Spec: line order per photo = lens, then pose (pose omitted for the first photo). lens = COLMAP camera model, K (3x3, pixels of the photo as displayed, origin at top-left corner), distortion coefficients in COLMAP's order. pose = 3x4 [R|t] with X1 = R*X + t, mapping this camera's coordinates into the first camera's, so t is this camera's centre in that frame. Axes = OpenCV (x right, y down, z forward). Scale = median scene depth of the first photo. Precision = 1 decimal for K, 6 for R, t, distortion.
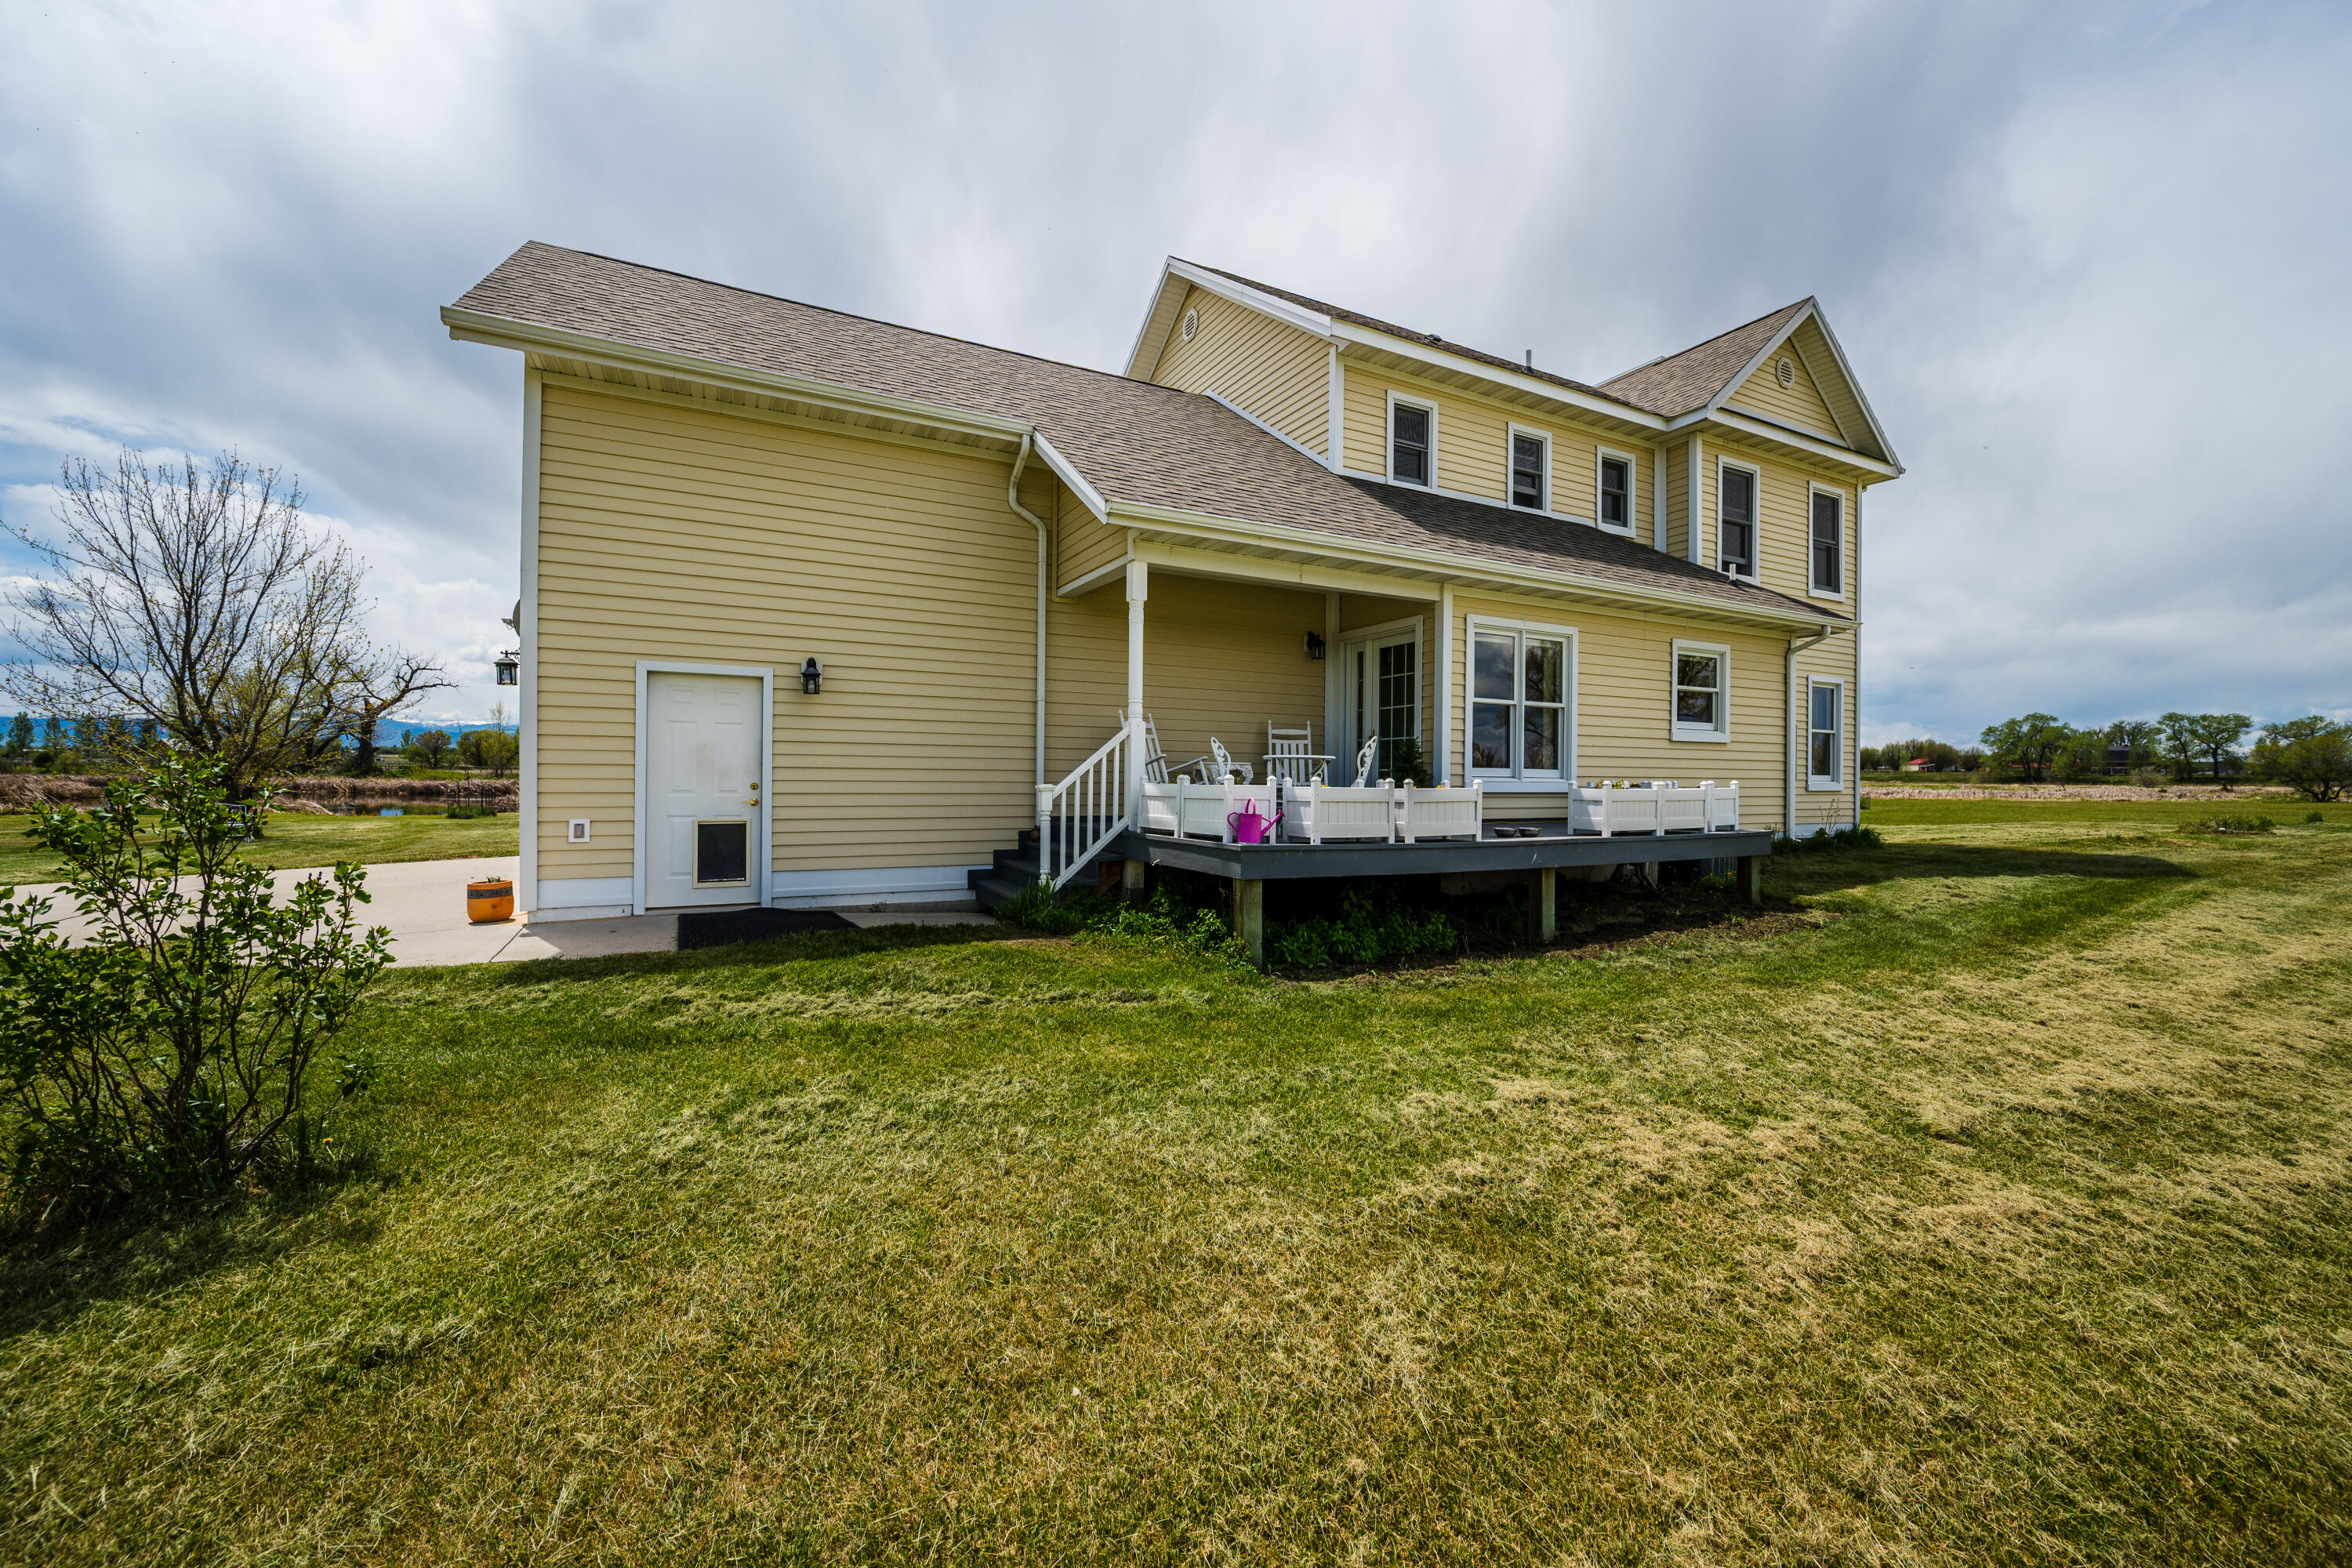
lens RADIAL K [[915.6, 0, 1176.0], [0, 915.6, 784.0], [0, 0, 1]] dist [-0.005750, 0.000135]
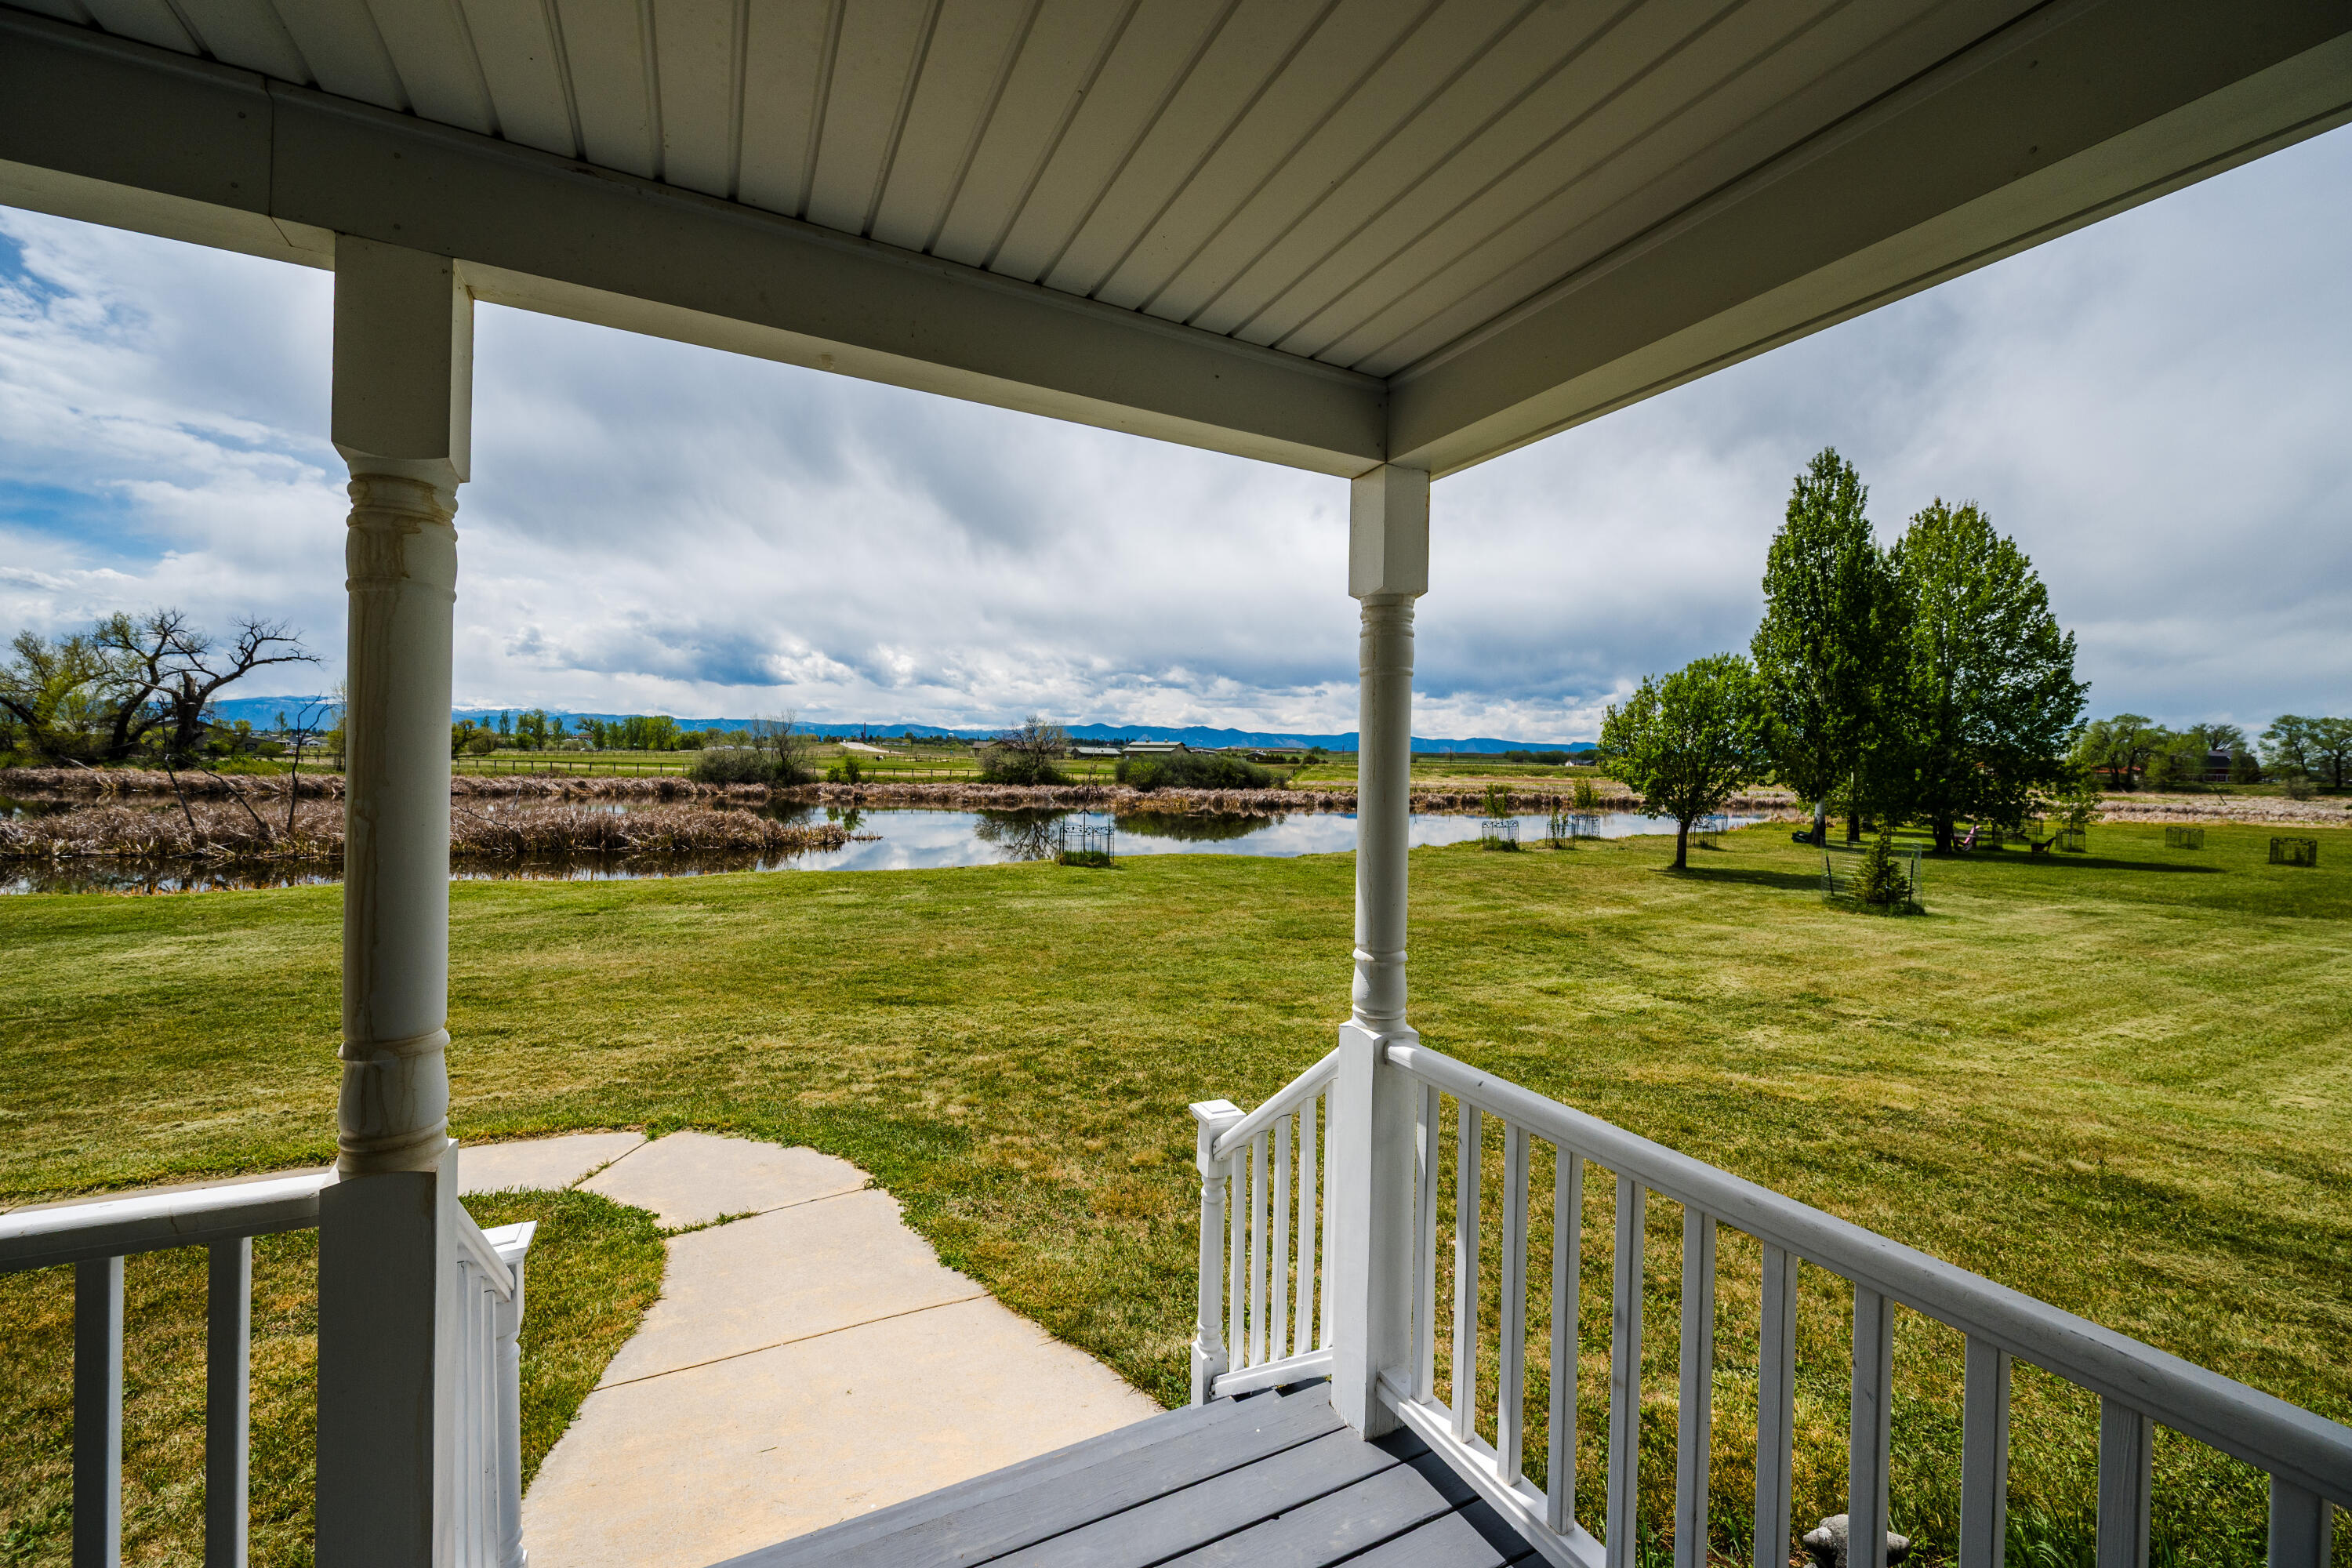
lens RADIAL K [[915.6, 0, 1176.0], [0, 915.6, 784.0], [0, 0, 1]] dist [-0.005750, 0.000135]
pose [[0.999863, 0.011392, -0.012030, 0.133959], [-0.011298, 0.999905, 0.007855, -0.125231], [0.012119, -0.007718, 0.999897, 2.314399]]
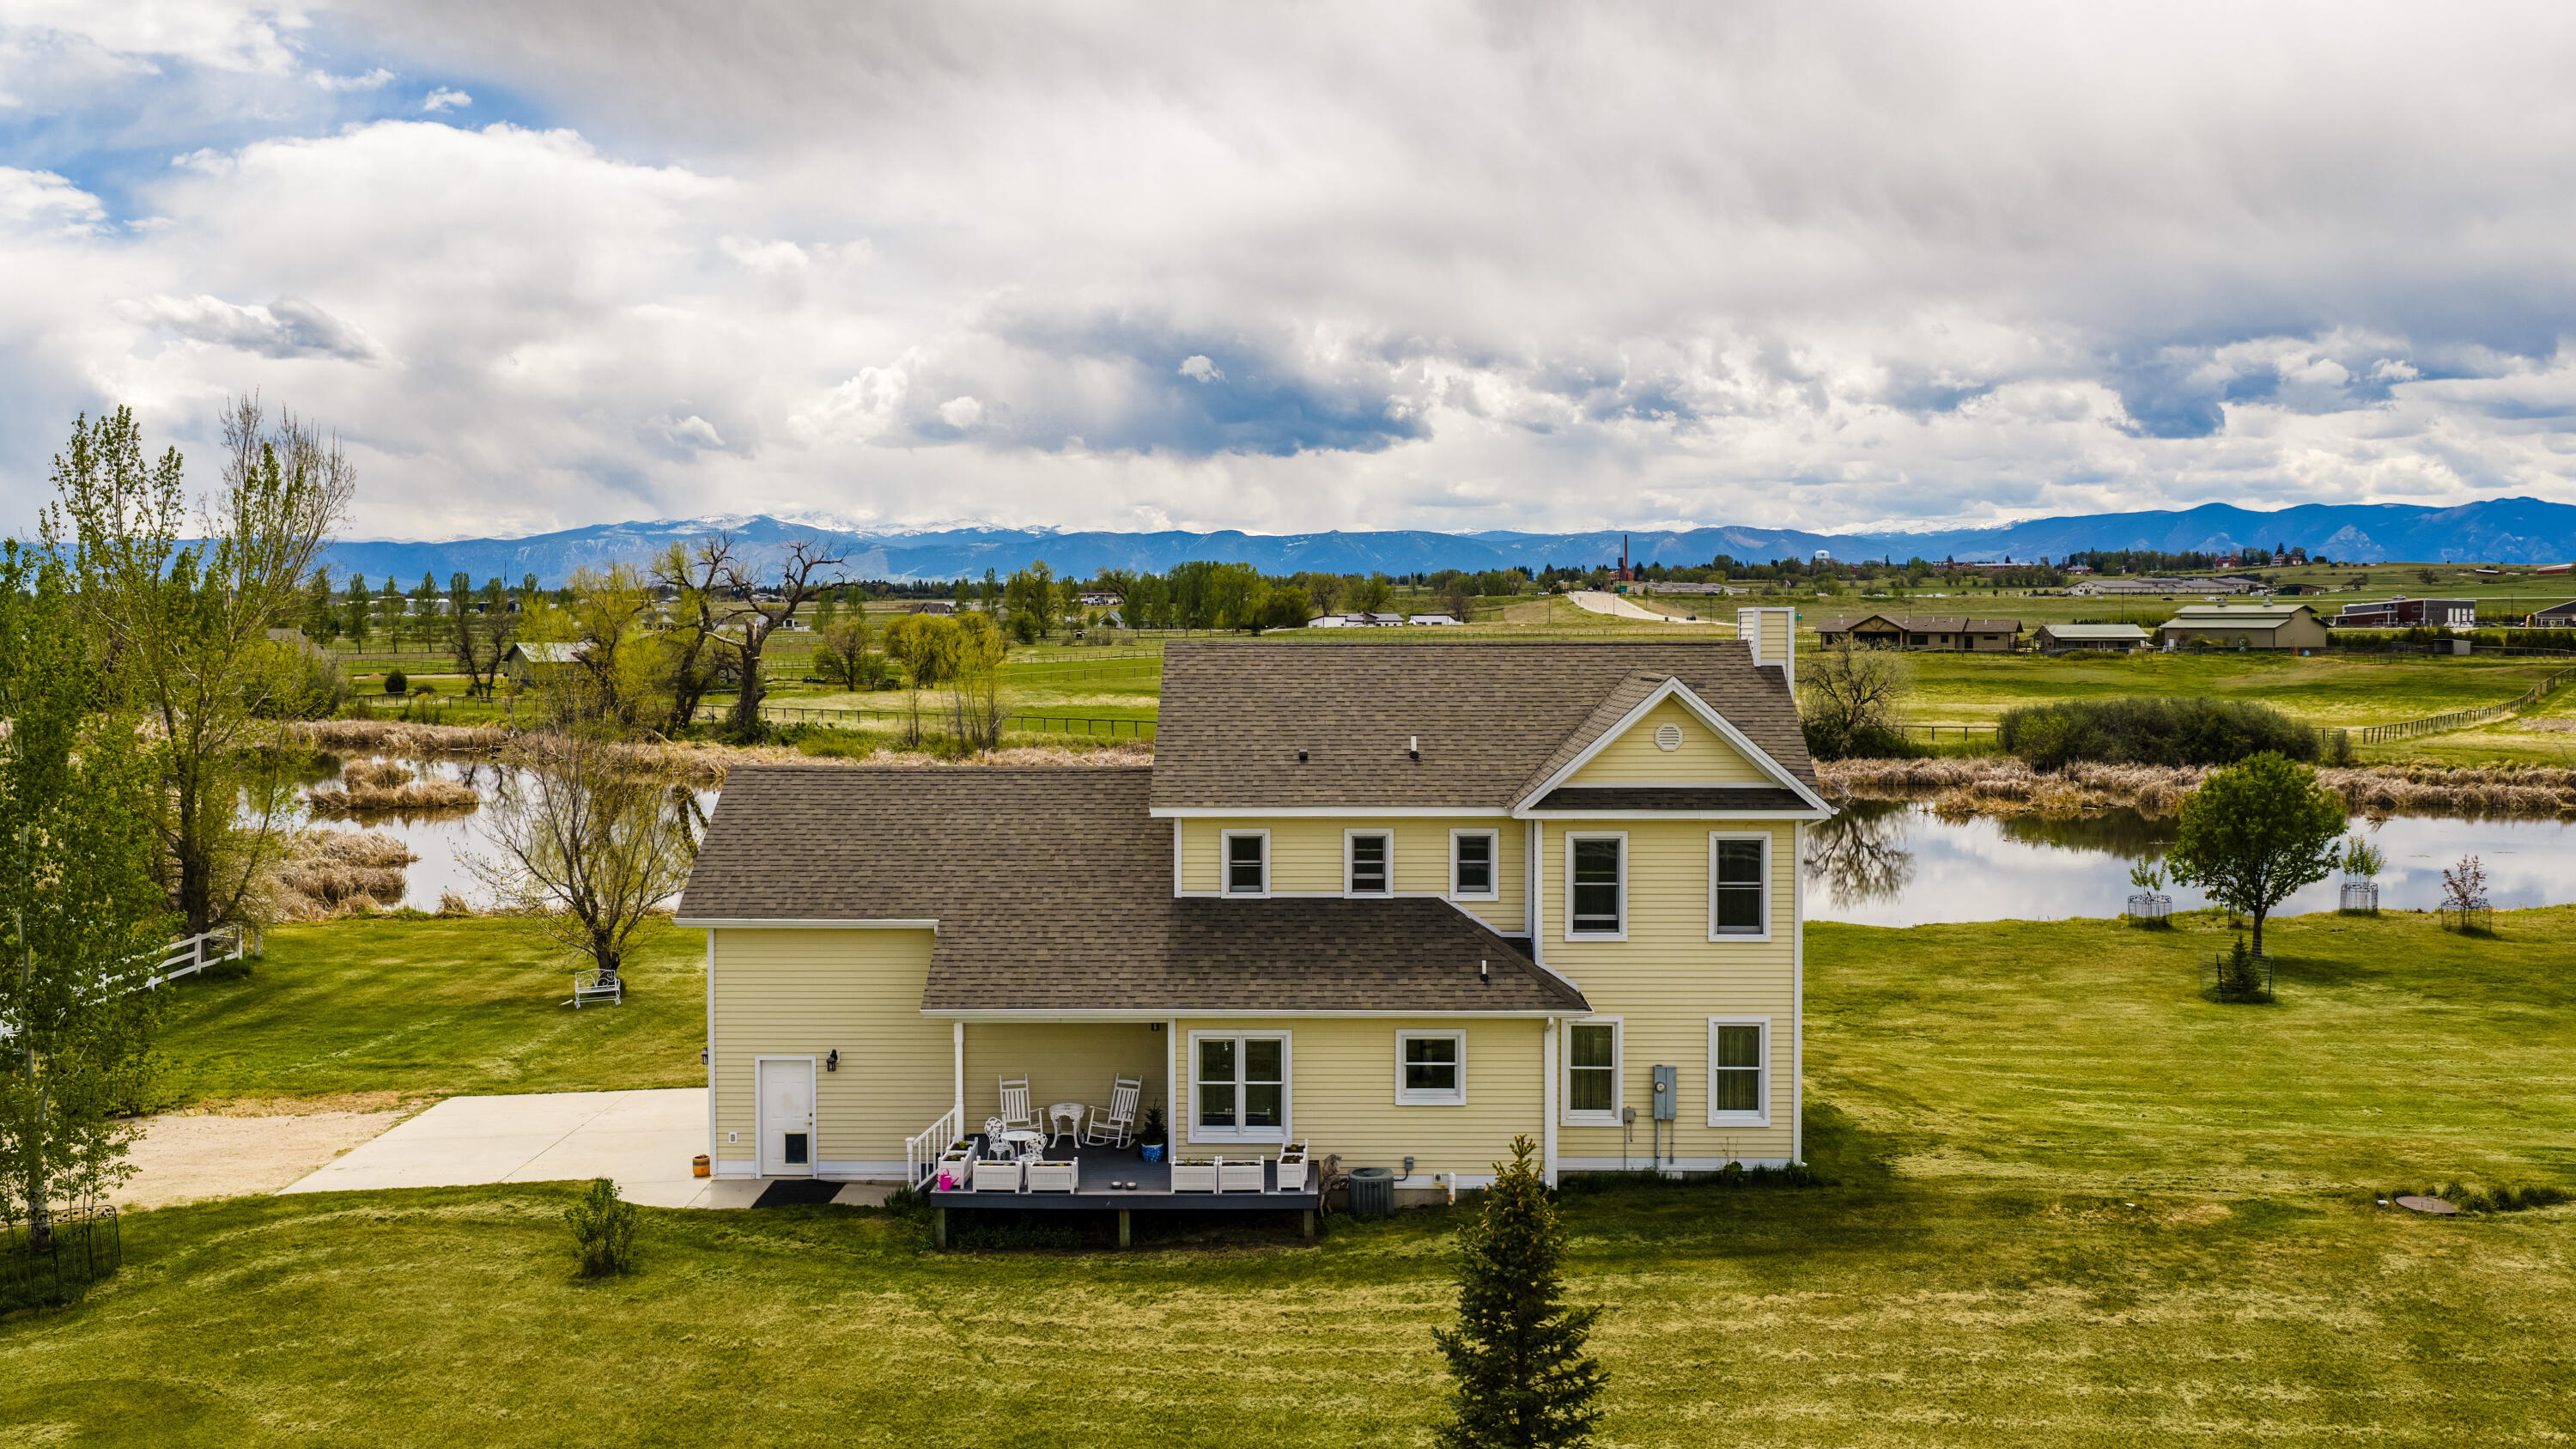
lens RADIAL K [[2169.3, 0, 1288.0], [0, 2169.3, 724.5], [0, 0, 1]] dist [0.026598, -0.005733]
pose [[0.879989, 0.011669, -0.474851, 2.216522], [0.005635, 0.999371, 0.035001, -0.833511], [0.474961, -0.033476, 0.879370, -2.158379]]
